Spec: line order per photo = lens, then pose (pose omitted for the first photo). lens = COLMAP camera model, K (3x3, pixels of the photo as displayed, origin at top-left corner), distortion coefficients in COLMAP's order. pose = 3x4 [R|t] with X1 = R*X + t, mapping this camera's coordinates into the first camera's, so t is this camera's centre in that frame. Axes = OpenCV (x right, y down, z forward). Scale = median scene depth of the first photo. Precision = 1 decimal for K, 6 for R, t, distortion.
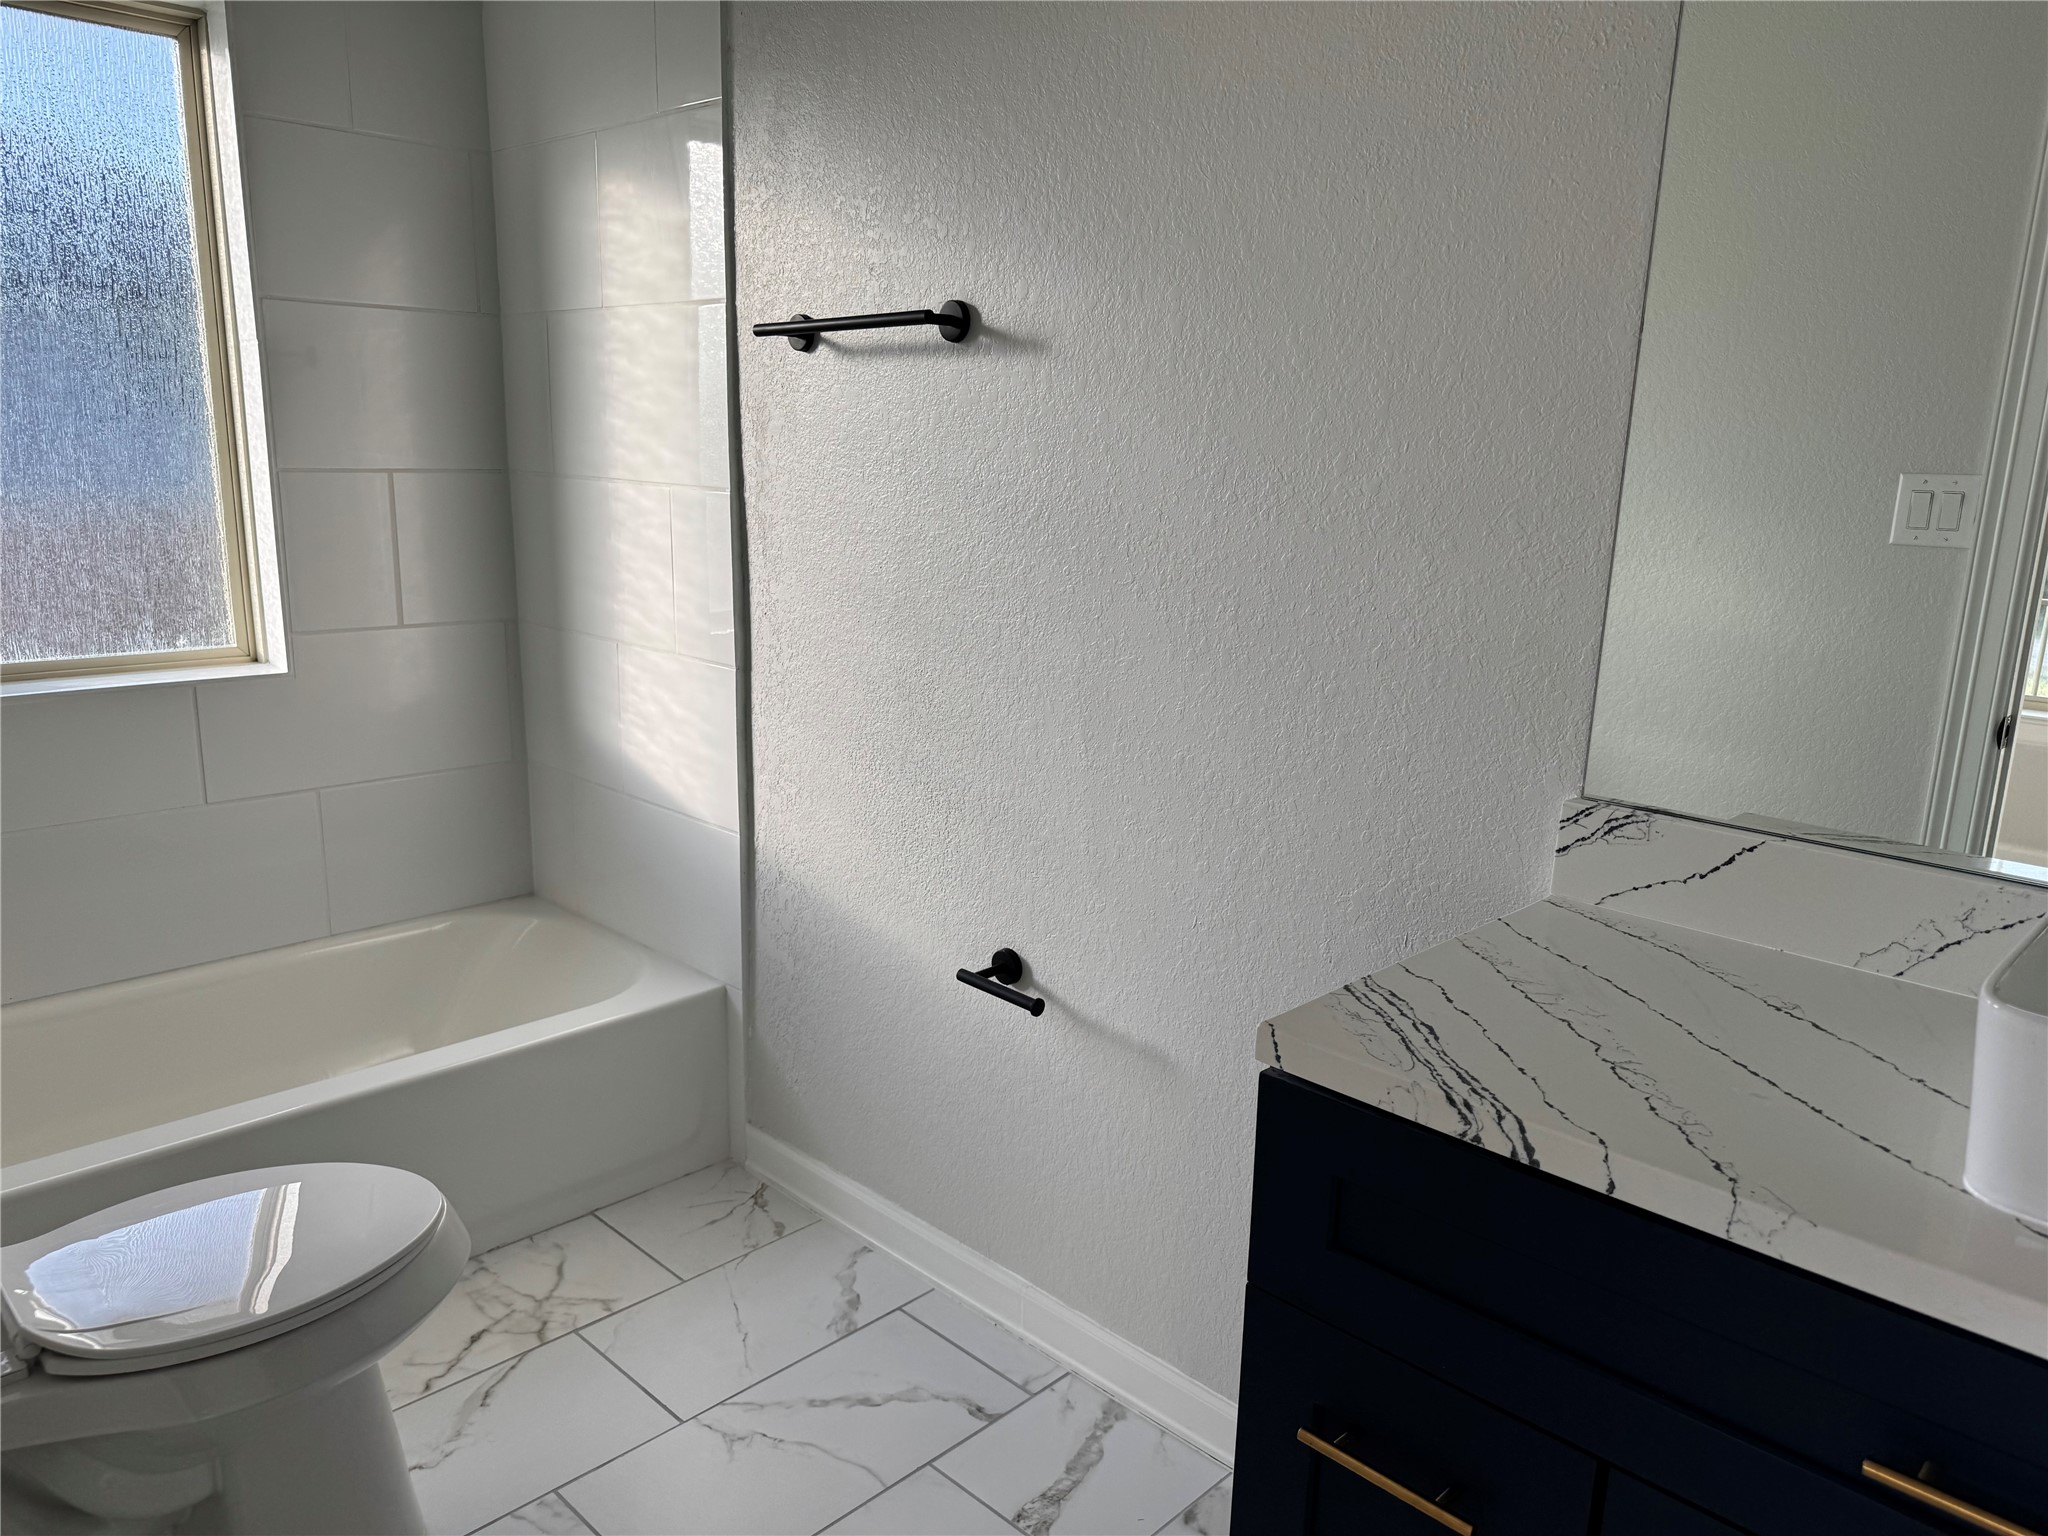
lens RADIAL K [[1398.6, 0, 1024.0], [0, 1398.6, 768.0], [0, 0, 1]] dist [0.097229, -0.143496]
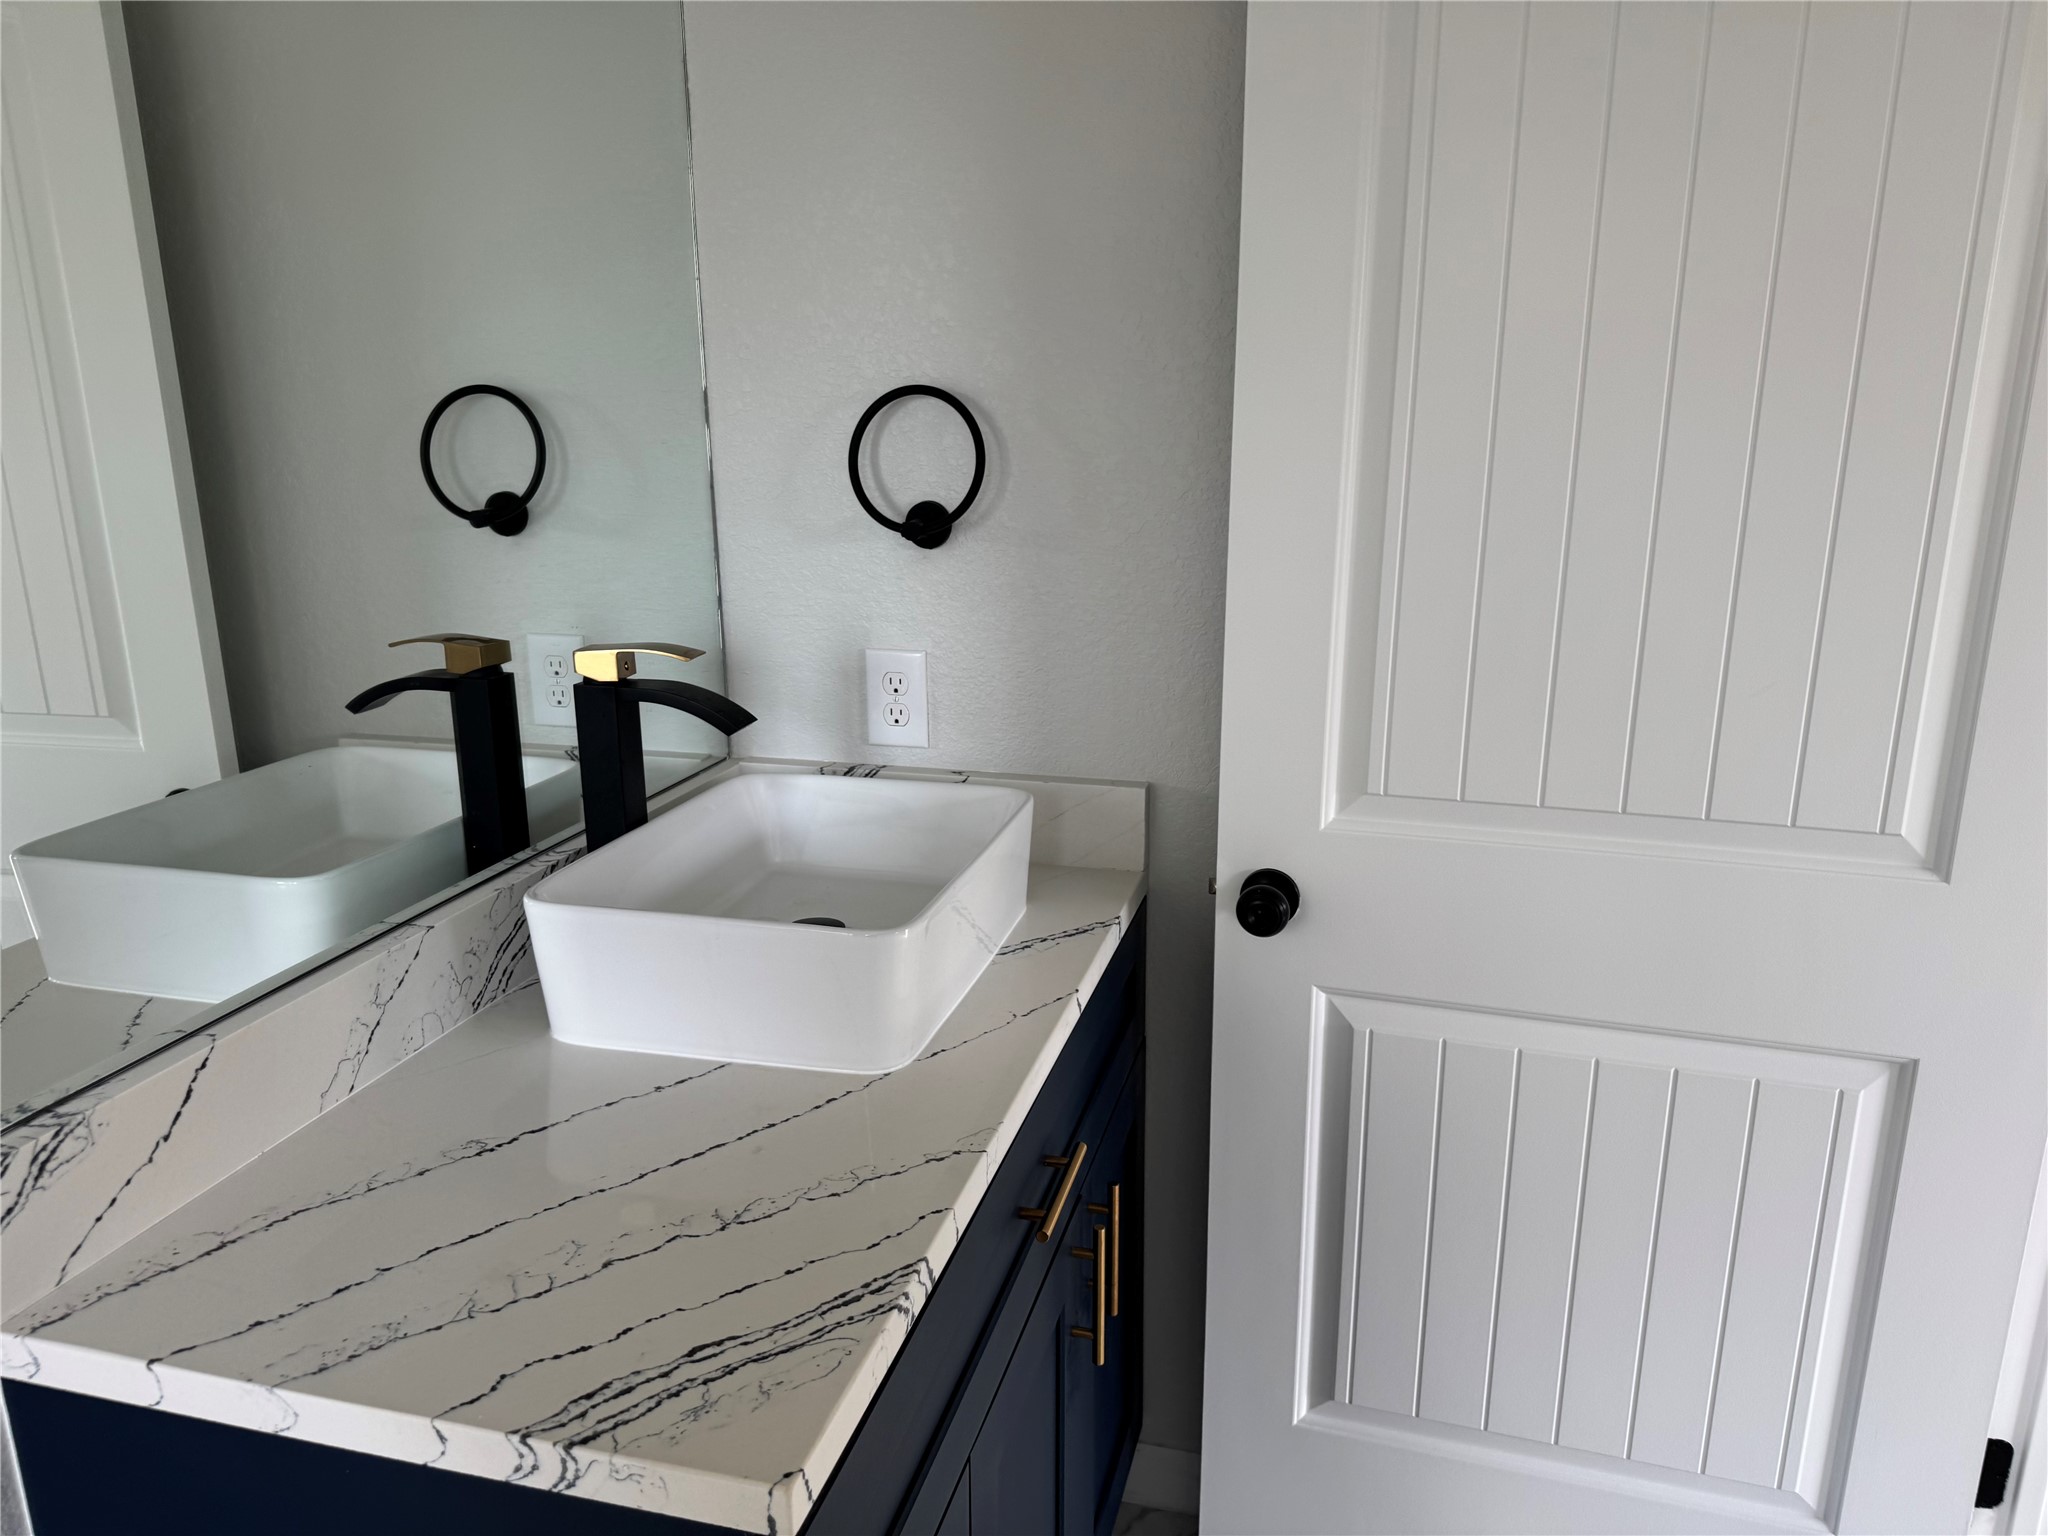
lens RADIAL K [[1398.6, 0, 1024.0], [0, 1398.6, 768.0], [0, 0, 1]] dist [0.097229, -0.143496]
pose [[-0.483368, -0.252093, 0.838334, -0.294014], [0.175726, 0.910206, 0.375026, -0.292202], [-0.857599, 0.328593, -0.395665, 0.859405]]
